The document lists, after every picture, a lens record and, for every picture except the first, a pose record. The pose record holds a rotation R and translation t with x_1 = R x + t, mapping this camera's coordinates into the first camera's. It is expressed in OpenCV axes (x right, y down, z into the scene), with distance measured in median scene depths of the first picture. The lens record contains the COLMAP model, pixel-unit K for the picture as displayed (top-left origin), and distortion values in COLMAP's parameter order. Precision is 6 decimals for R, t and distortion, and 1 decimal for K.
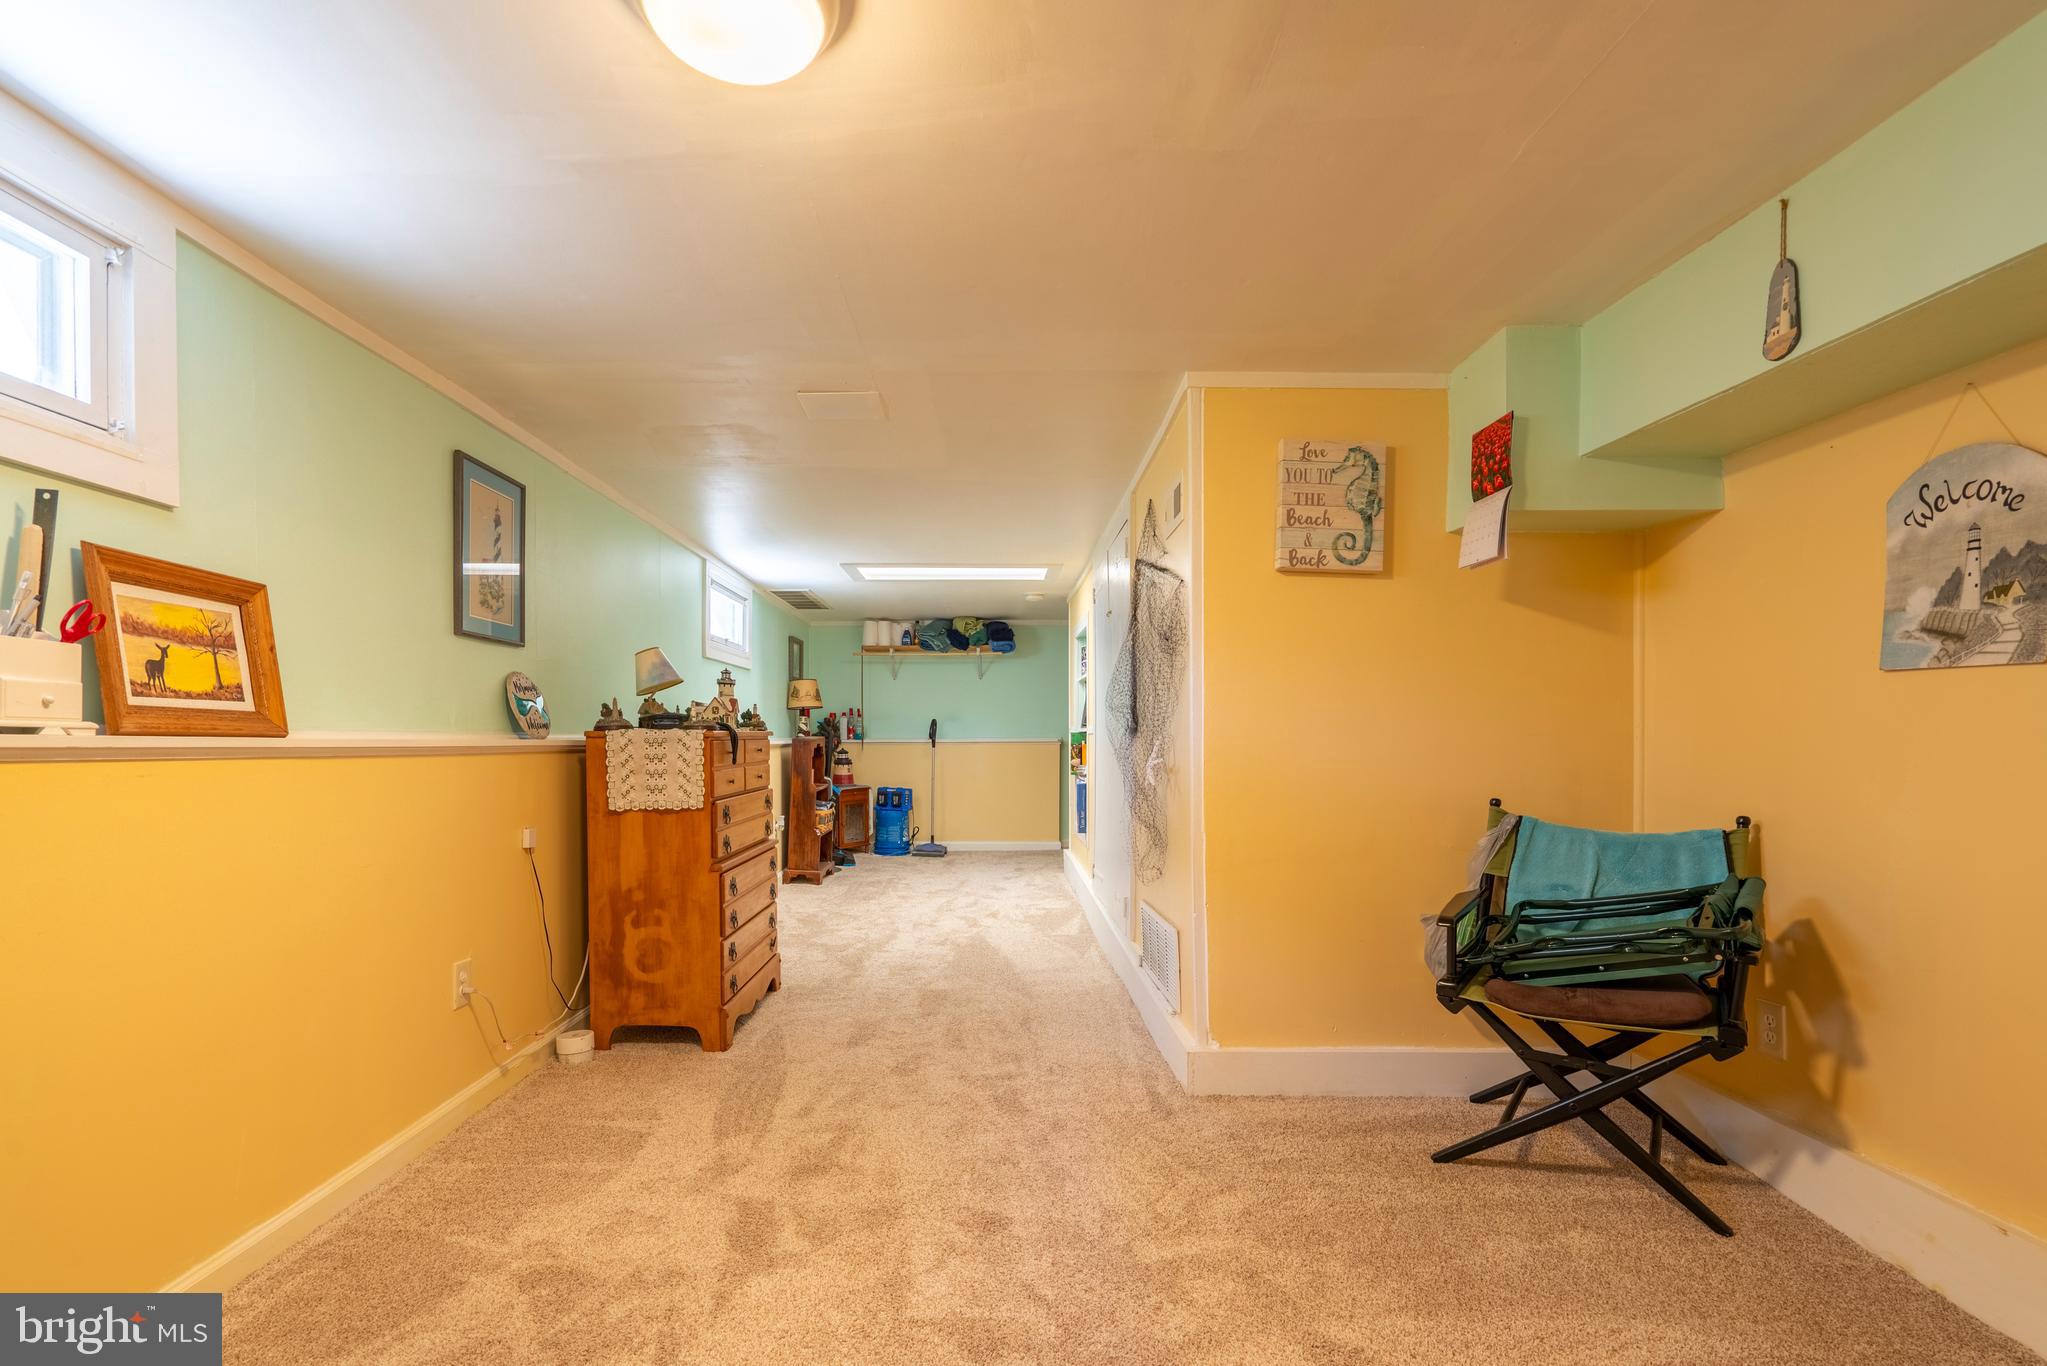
lens RADIAL K [[941.9, 0, 1019.2], [0, 941.9, 710.6], [0, 0, 1]] dist [-0.000821, 0.000280]
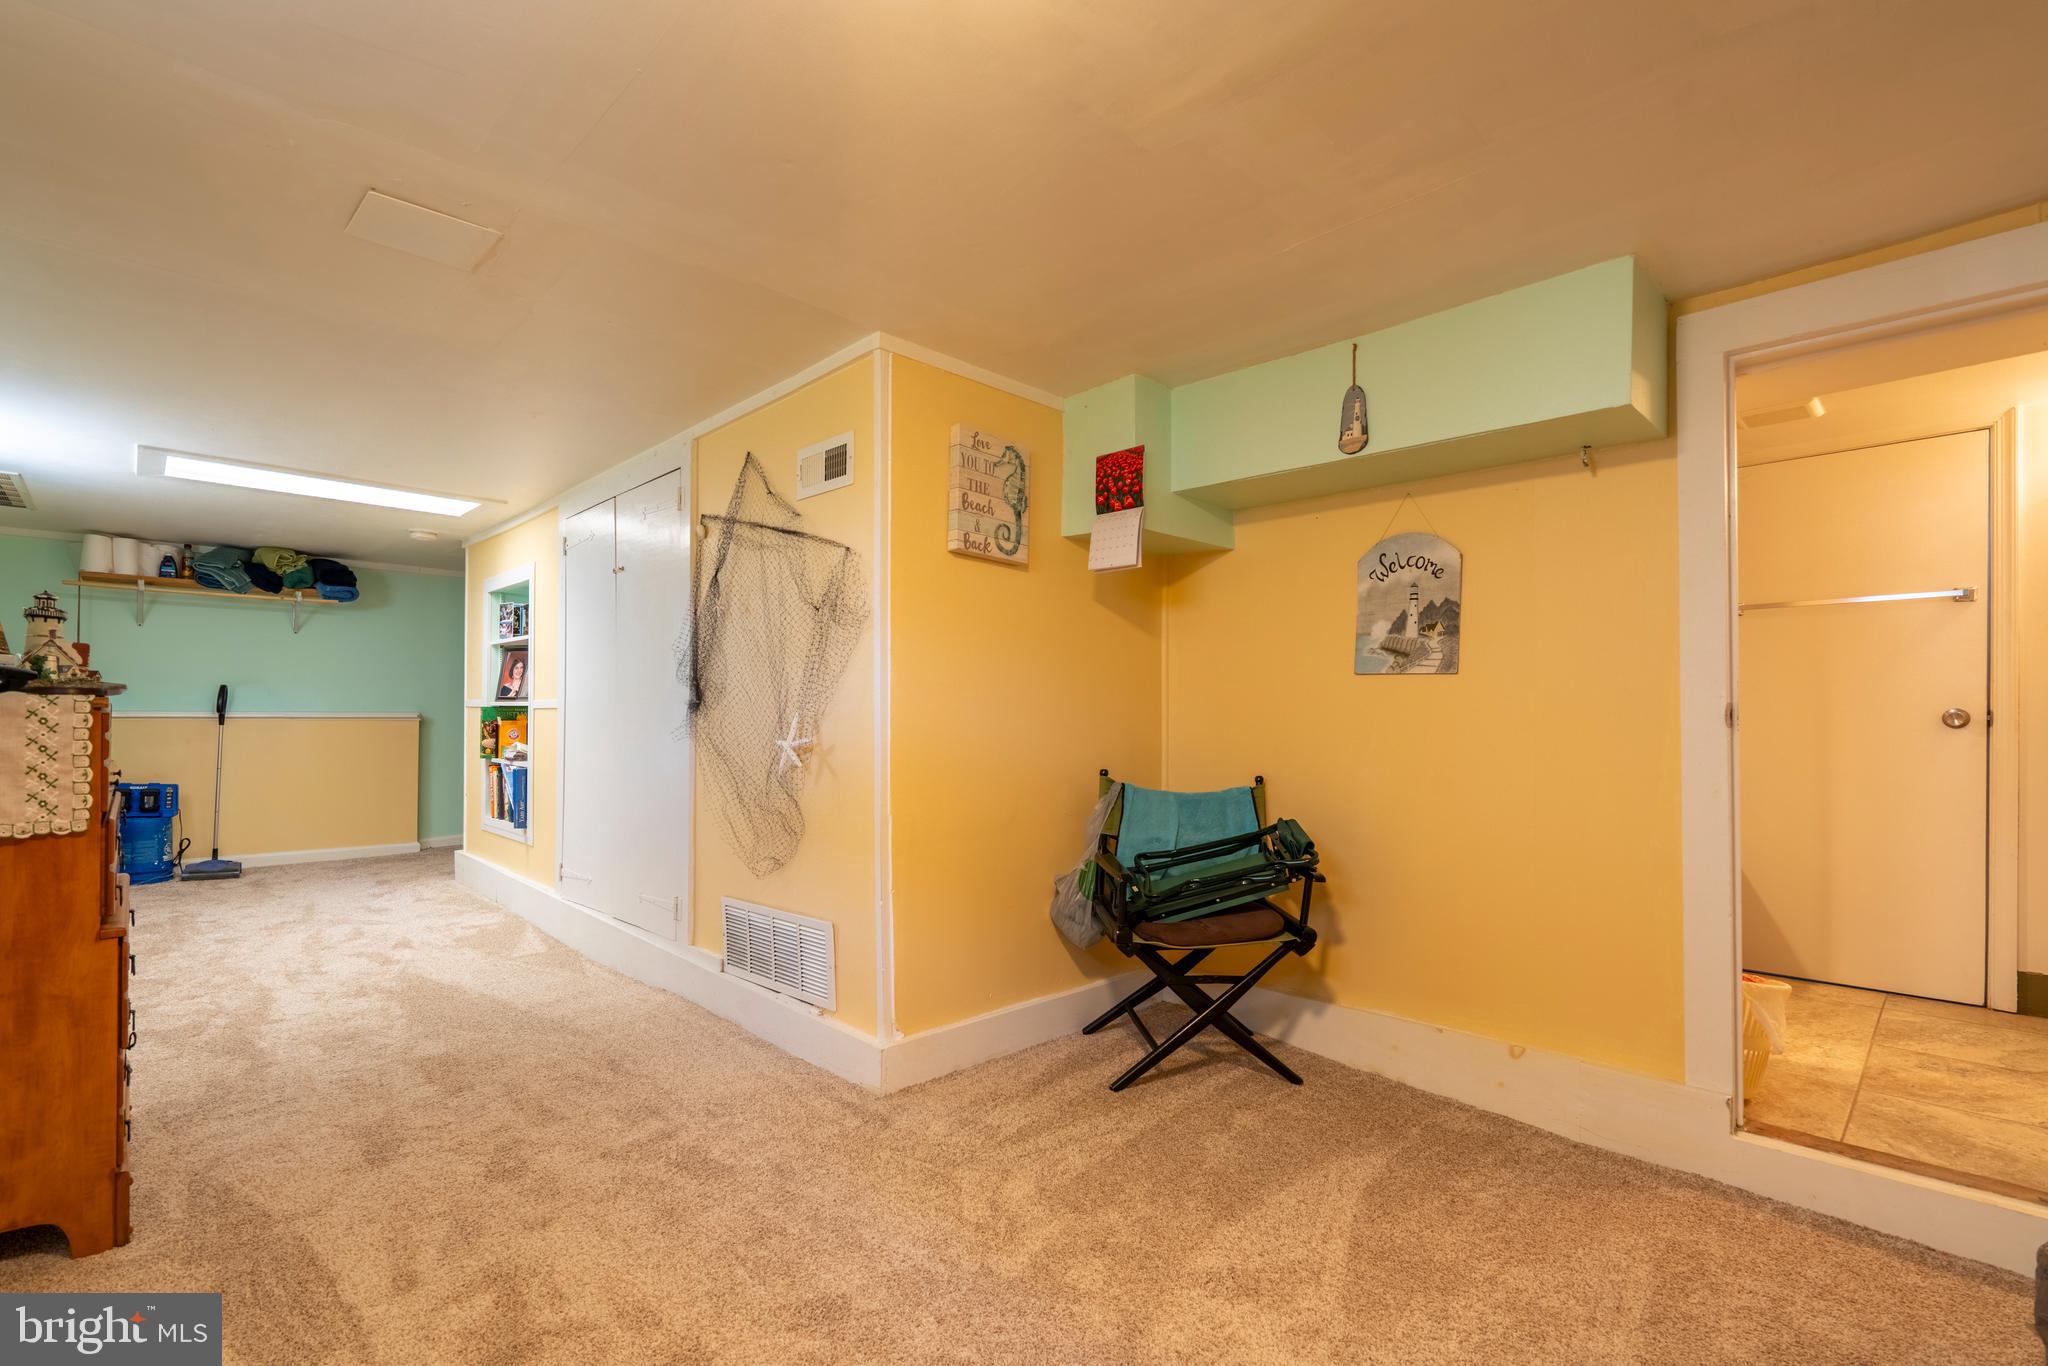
lens RADIAL K [[920.9, 0, 1014.7], [0, 920.9, 678.1], [0, 0, 1]] dist [-0.014410, 0.006985]
pose [[0.727796, 0.034708, 0.684915, -0.358620], [-0.026841, 0.999395, -0.022123, 0.008080], [-0.685268, -0.002283, 0.728287, 0.237478]]
